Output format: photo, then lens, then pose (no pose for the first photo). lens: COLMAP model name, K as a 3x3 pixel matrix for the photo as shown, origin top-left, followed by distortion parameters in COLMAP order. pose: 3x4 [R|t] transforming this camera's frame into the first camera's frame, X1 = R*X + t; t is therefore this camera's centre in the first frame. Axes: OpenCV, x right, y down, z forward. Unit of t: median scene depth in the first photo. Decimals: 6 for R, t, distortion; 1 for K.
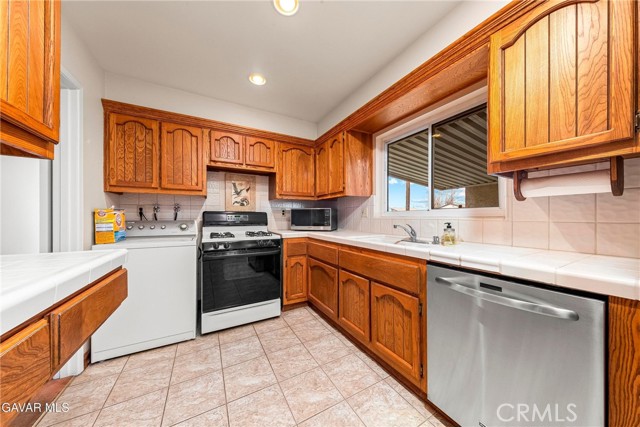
lens RADIAL K [[200.7, 0, 315.8], [0, 200.7, 217.5], [0, 0, 1]] dist [0.000854, 0.000042]
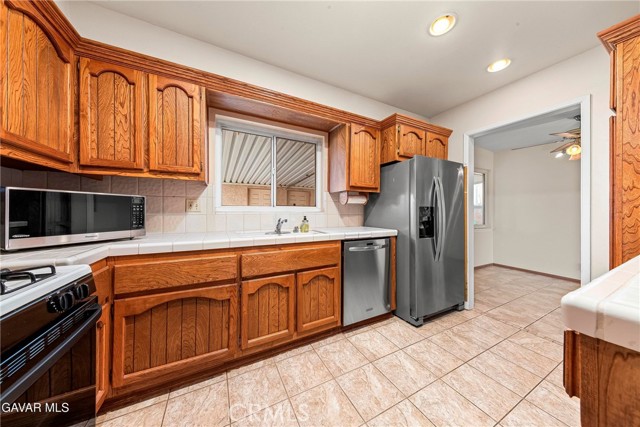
lens RADIAL K [[200.7, 0, 319.1], [0, 200.7, 211.4], [0, 0, 1]] dist [0.000854, 0.000042]
pose [[0.027351, 0.004398, 0.999616, -0.766811], [-0.001121, 0.999990, -0.004369, -0.001514], [-0.999625, -0.001001, 0.027356, 0.843160]]
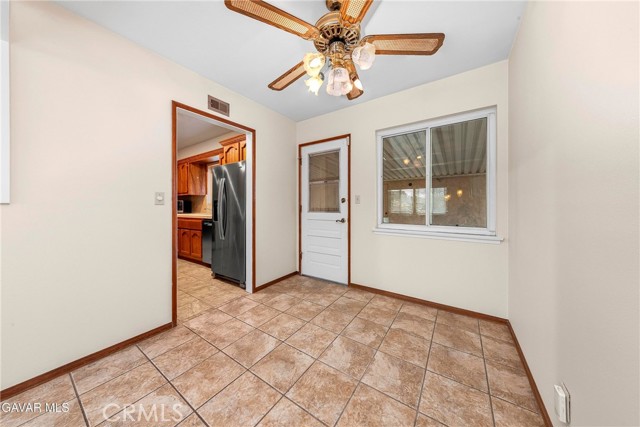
lens RADIAL K [[200.7, 0, 321.4], [0, 200.7, 208.5], [0, 0, 1]] dist [0.000854, 0.000042]
pose [[0.881639, -0.003401, 0.471913, 0.495844], [0.001252, 0.999987, 0.004869, 0.028543], [-0.471923, -0.003702, 0.881632, -1.918293]]
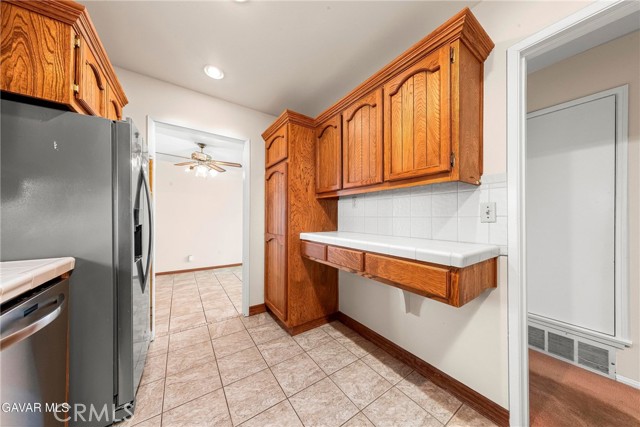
lens RADIAL K [[200.7, 0, 319.1], [0, 200.7, 216.7], [0, 0, 1]] dist [0.000854, 0.000042]
pose [[-0.993971, -0.001737, -0.109631, -0.103289], [-0.001350, 0.999993, -0.003597, -0.007509], [0.109636, -0.003428, -0.993966, 1.064440]]
